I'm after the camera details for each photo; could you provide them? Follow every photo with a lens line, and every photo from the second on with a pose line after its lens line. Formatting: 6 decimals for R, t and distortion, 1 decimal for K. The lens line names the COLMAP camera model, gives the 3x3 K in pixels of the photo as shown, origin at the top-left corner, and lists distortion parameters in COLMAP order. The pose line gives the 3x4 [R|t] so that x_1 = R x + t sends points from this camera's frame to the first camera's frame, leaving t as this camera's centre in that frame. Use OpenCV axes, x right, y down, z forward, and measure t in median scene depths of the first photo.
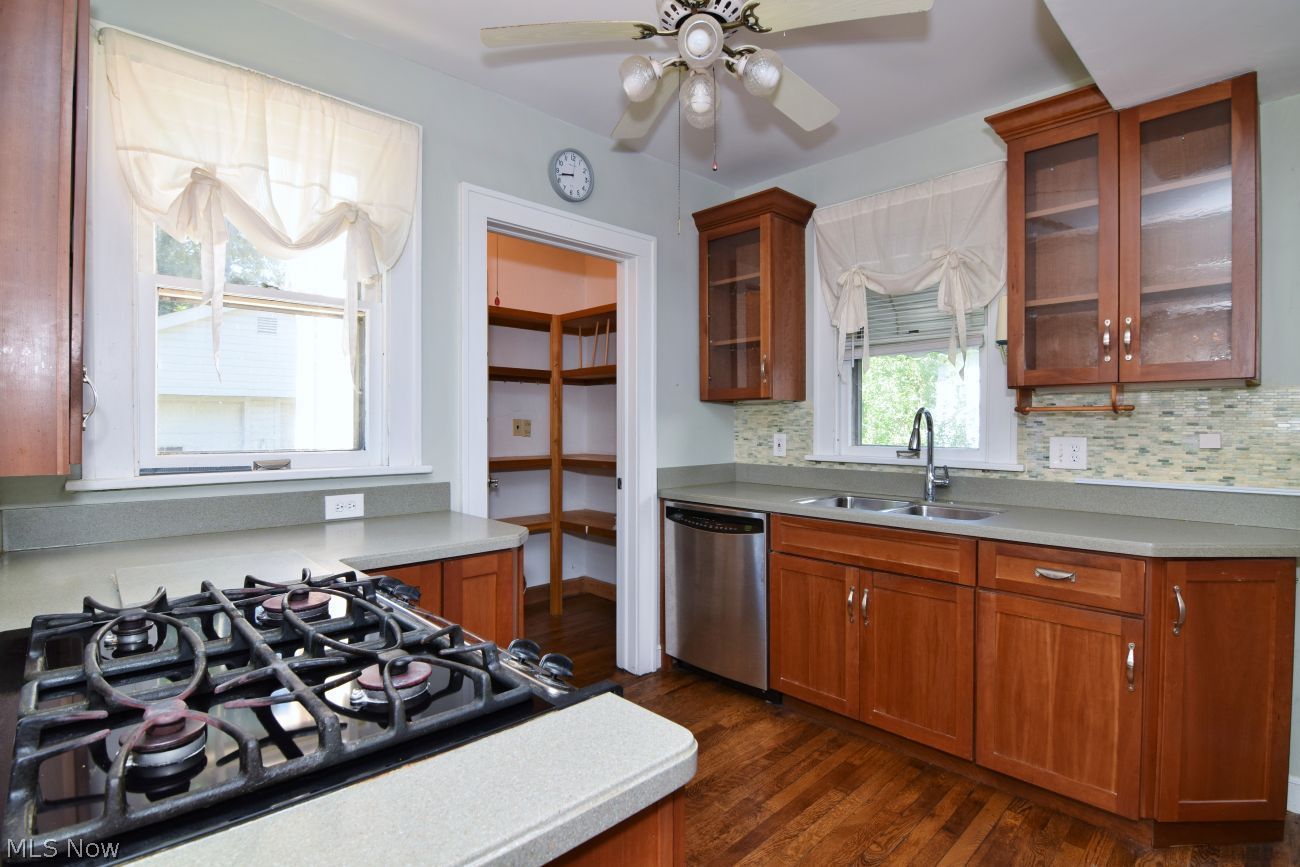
lens RADIAL K [[632.4, 0, 648.0], [0, 632.4, 432.7], [0, 0, 1]] dist [-0.009228, -0.008361]
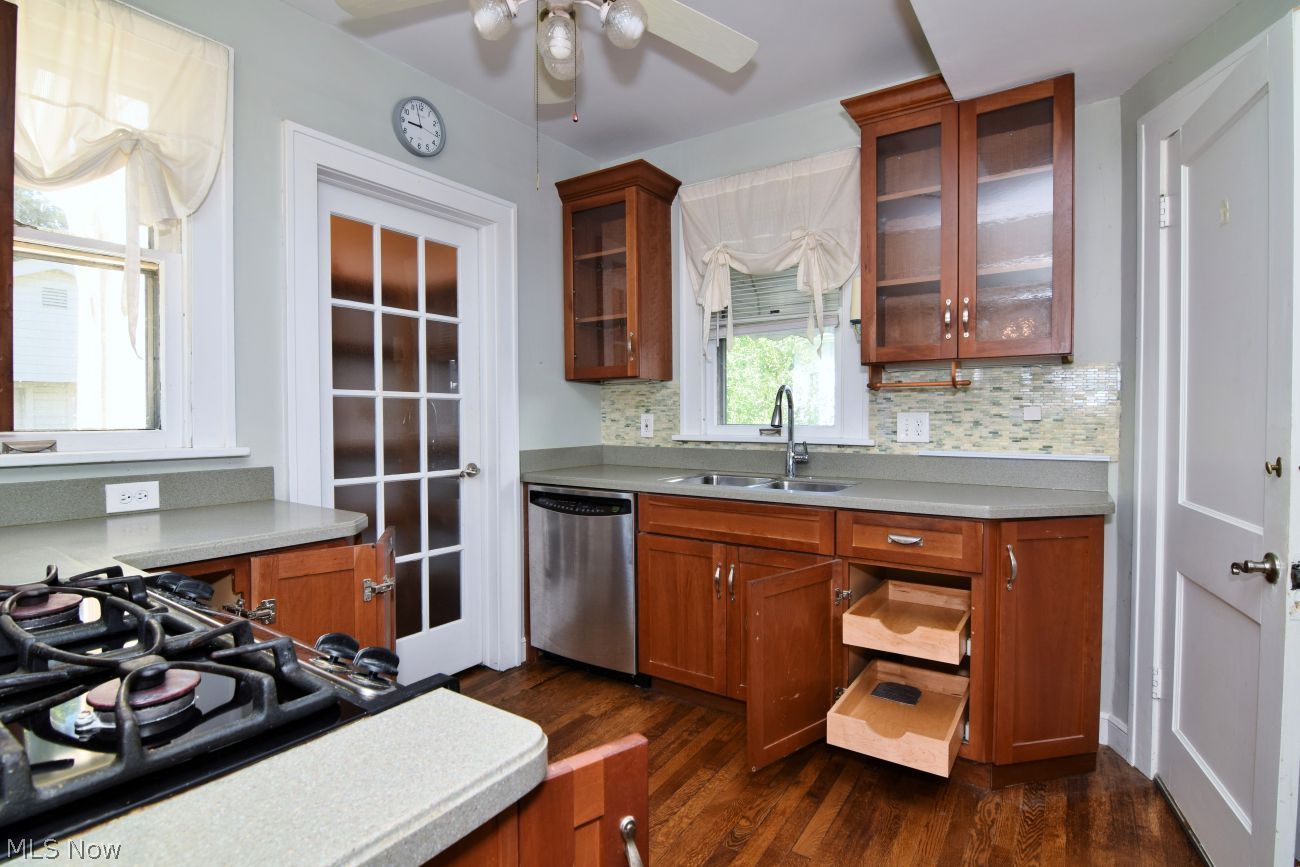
lens RADIAL K [[633.2, 0, 650.9], [0, 633.2, 431.4], [0, 0, 1]] dist [-0.000902, -0.017216]
pose [[0.977972, -0.009370, 0.208527, 0.012986], [0.006978, 0.999901, 0.012201, 0.025143], [-0.208620, -0.010477, 0.977941, 0.051447]]
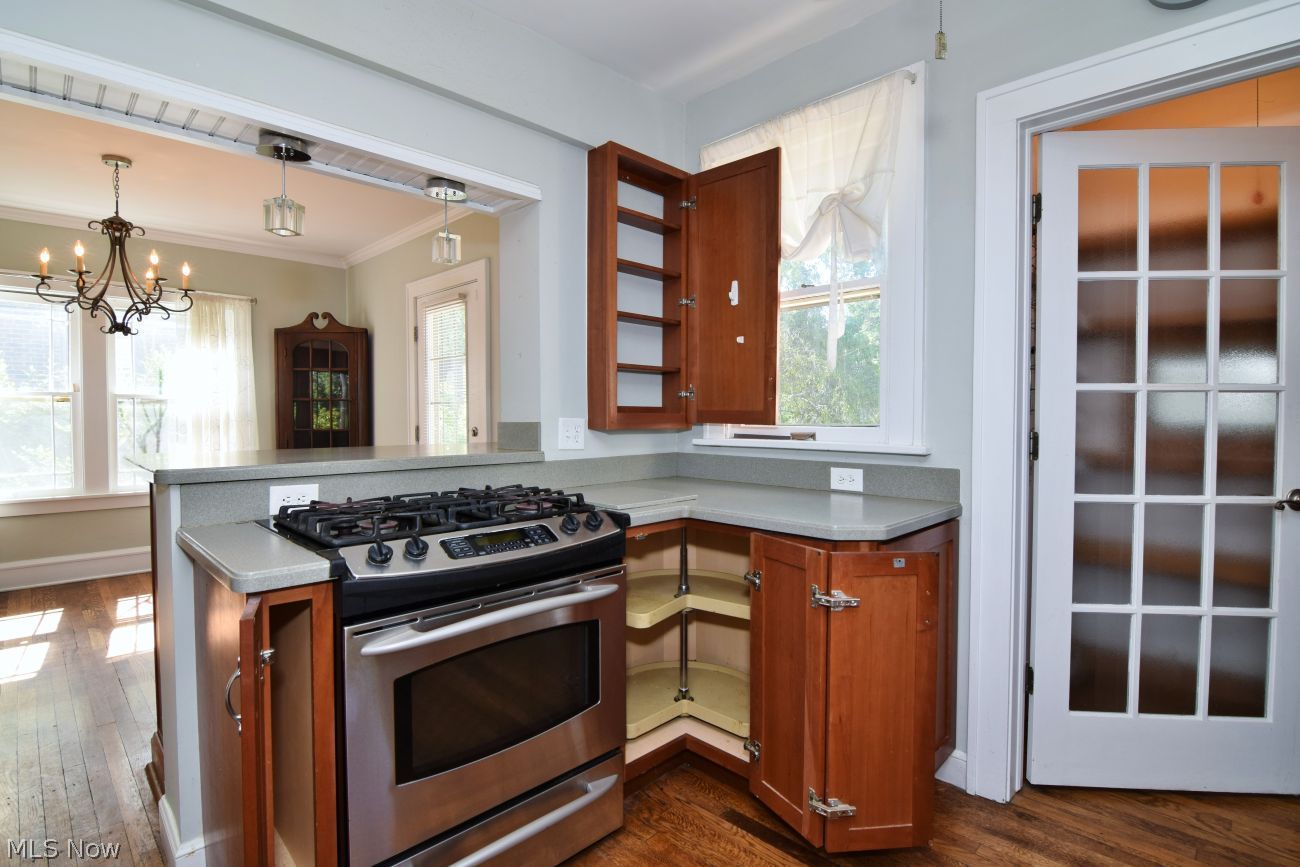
lens RADIAL K [[632.4, 0, 648.0], [0, 632.4, 432.7], [0, 0, 1]] dist [-0.009228, -0.008361]
pose [[0.021187, 0.028797, -0.999361, 0.546274], [-0.011931, 0.999521, 0.028548, 0.012824], [0.999704, 0.011319, 0.021520, 0.626340]]
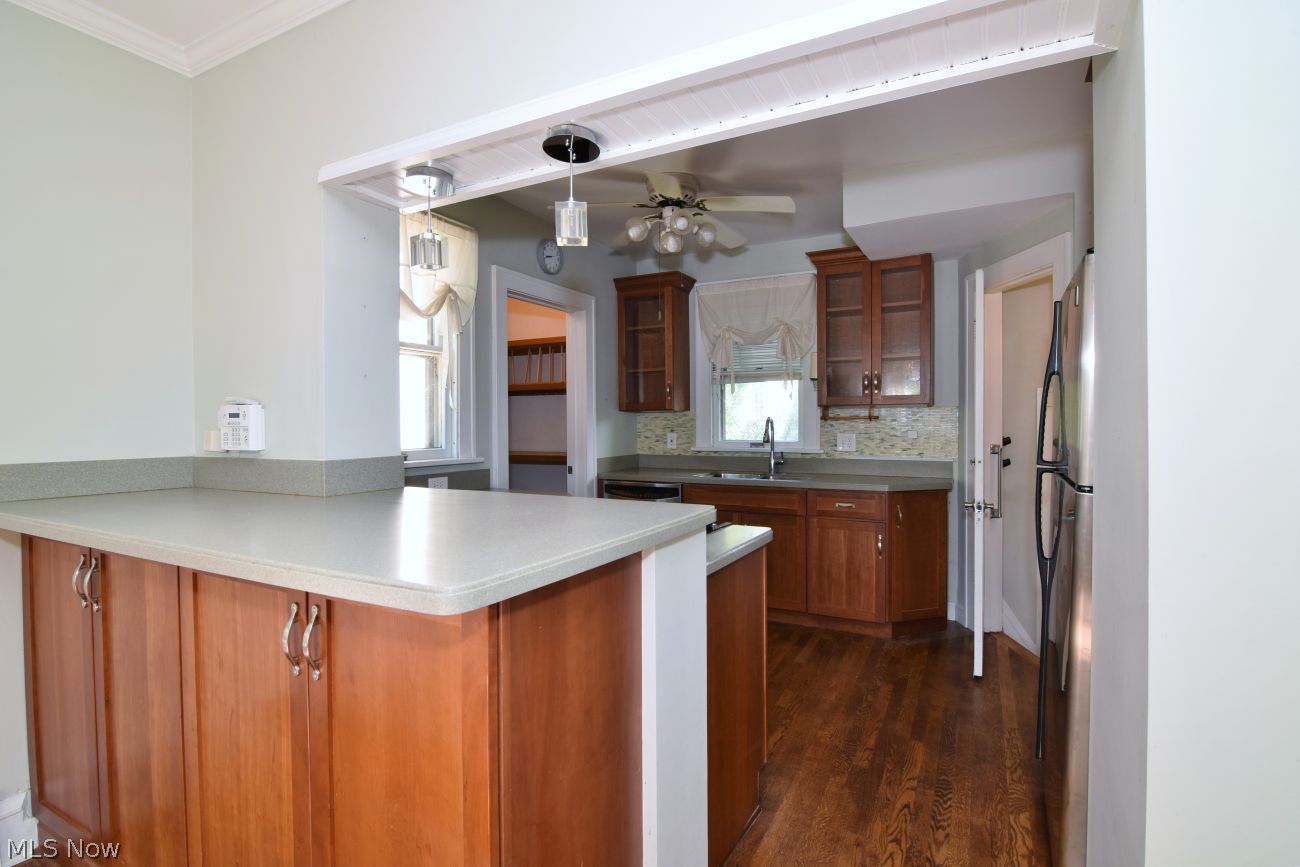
lens RADIAL K [[632.4, 0, 648.0], [0, 632.4, 432.7], [0, 0, 1]] dist [-0.009228, -0.008361]
pose [[0.949033, -0.010942, 0.314985, -0.465101], [0.010646, 0.999940, 0.002658, -0.005706], [-0.314995, 0.000831, 0.949093, -0.563788]]
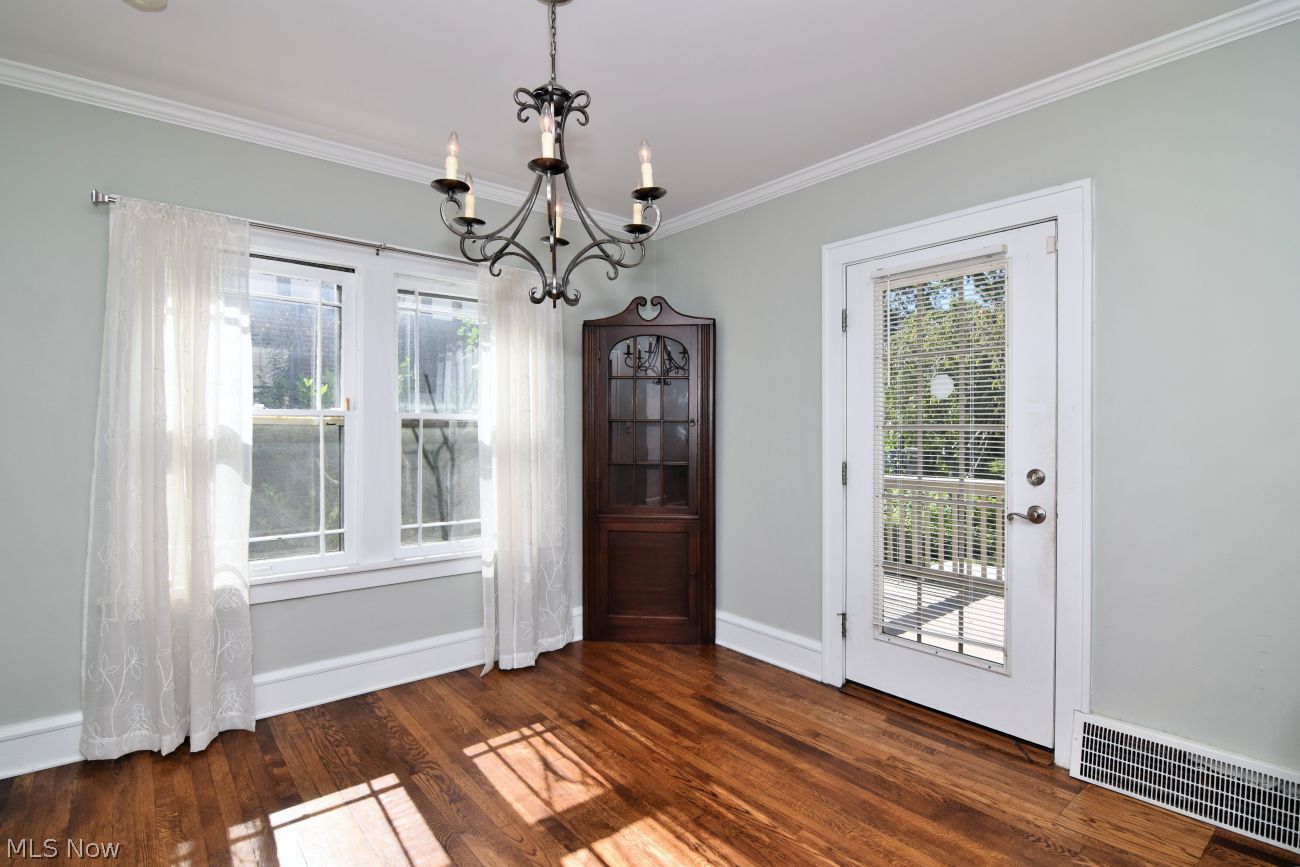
lens RADIAL K [[632.4, 0, 648.0], [0, 632.4, 432.7], [0, 0, 1]] dist [-0.009228, -0.008361]
pose [[-0.075588, 0.003532, -0.997133, -0.191315], [-0.012684, 0.999909, 0.004504, -0.004653], [0.997058, 0.012988, -0.075536, -0.436629]]
